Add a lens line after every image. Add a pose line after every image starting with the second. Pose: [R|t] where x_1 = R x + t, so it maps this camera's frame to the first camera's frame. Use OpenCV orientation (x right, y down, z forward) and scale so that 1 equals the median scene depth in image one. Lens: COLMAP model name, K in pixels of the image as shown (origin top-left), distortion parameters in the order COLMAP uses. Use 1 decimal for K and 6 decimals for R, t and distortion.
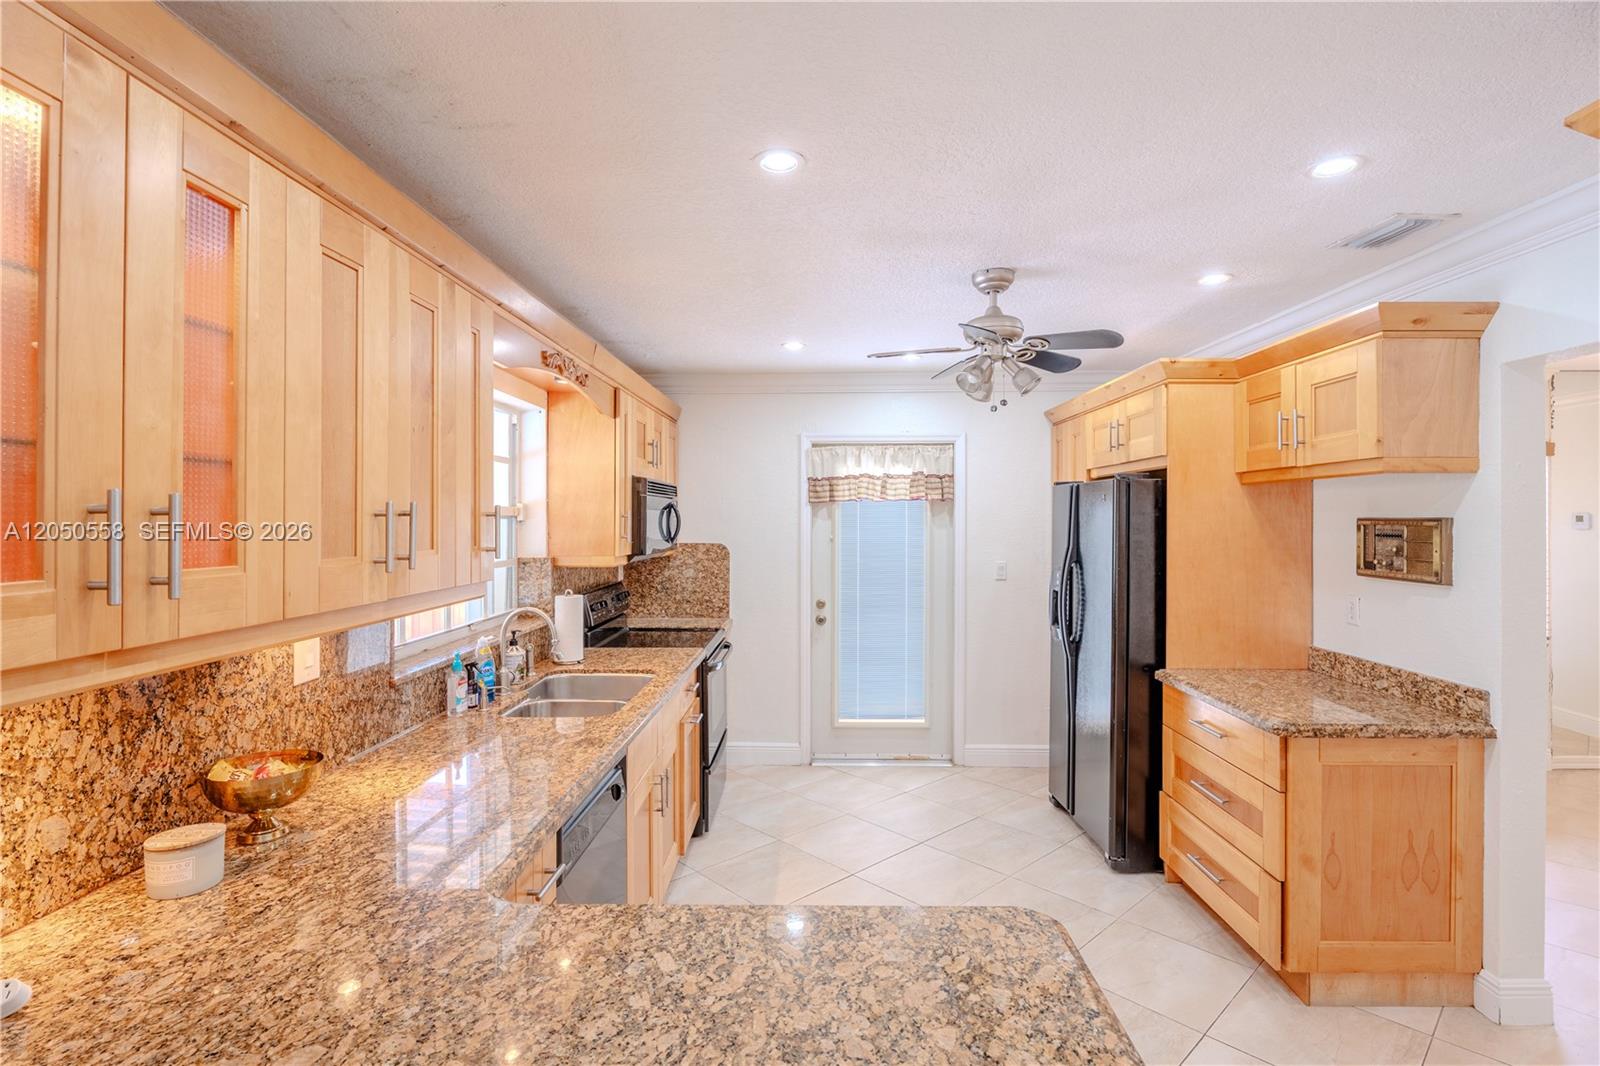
lens RADIAL K [[804.4, 0, 807.4], [0, 804.4, 519.6], [0, 0, 1]] dist [-0.000878, 0.000482]
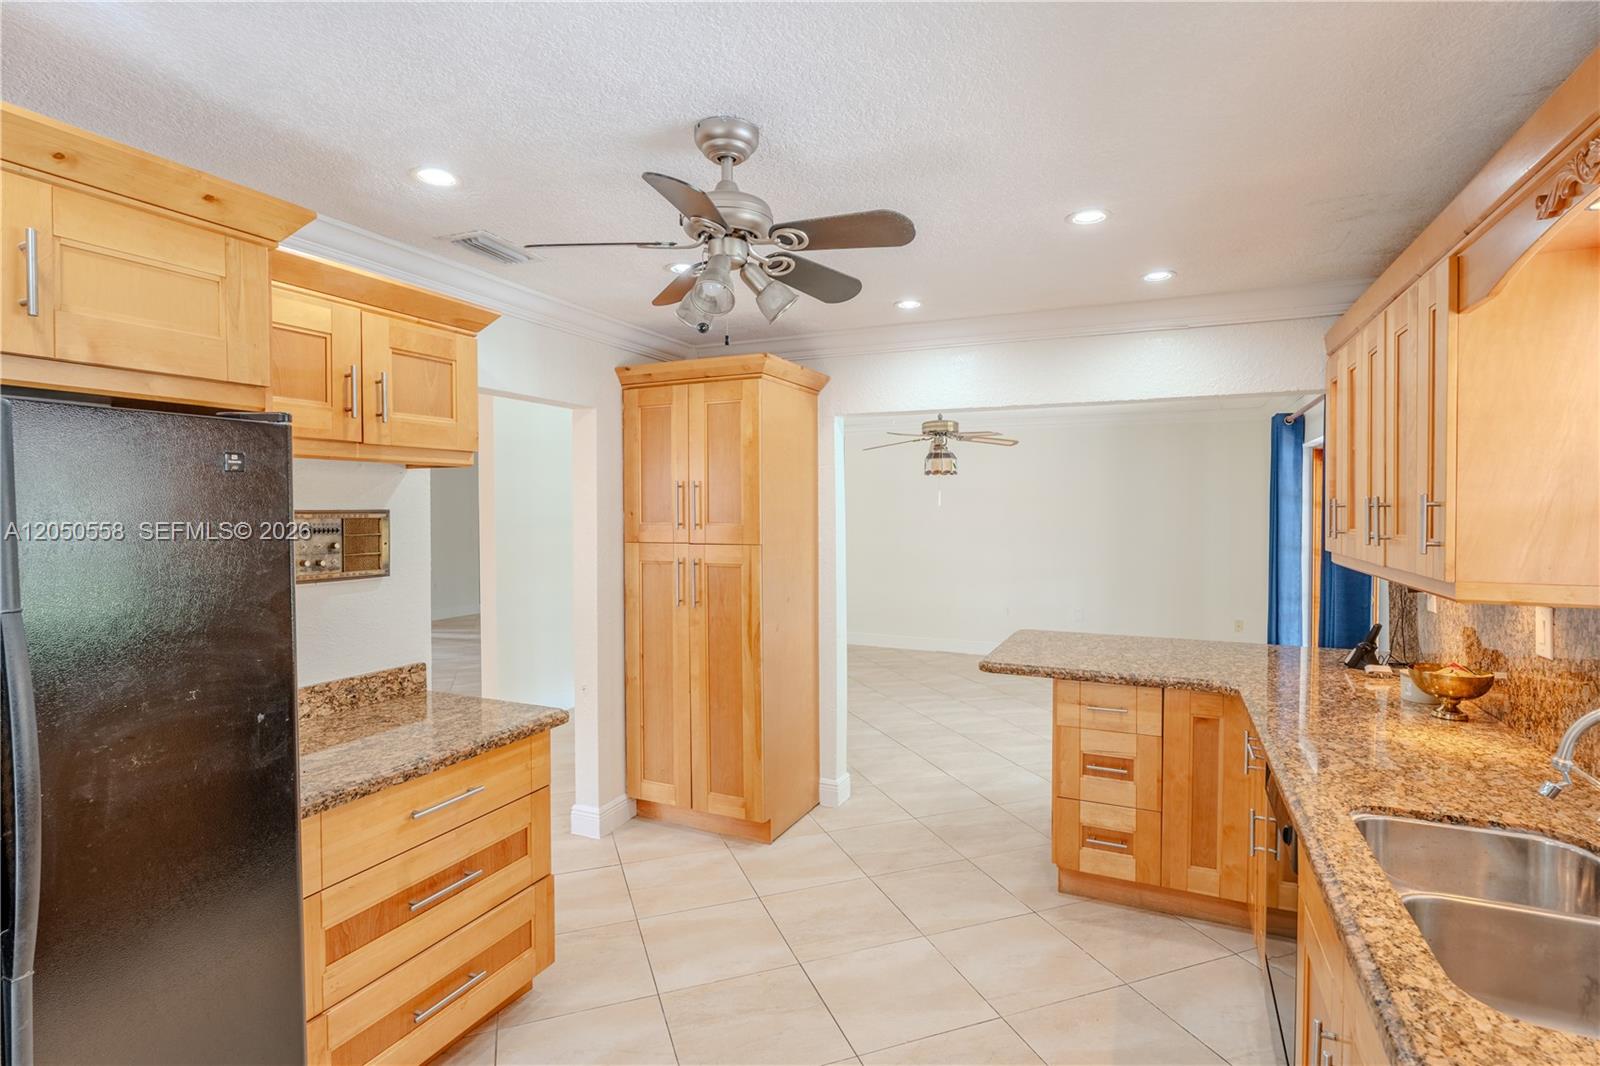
lens RADIAL K [[804.4, 0, 801.1], [0, 804.4, 524.2], [0, 0, 1]] dist [-0.000878, 0.000482]
pose [[-0.920610, -0.008007, 0.390400, -0.064212], [0.000183, 0.999781, 0.020935, -0.003833], [-0.390482, 0.019344, -0.920407, 1.315007]]
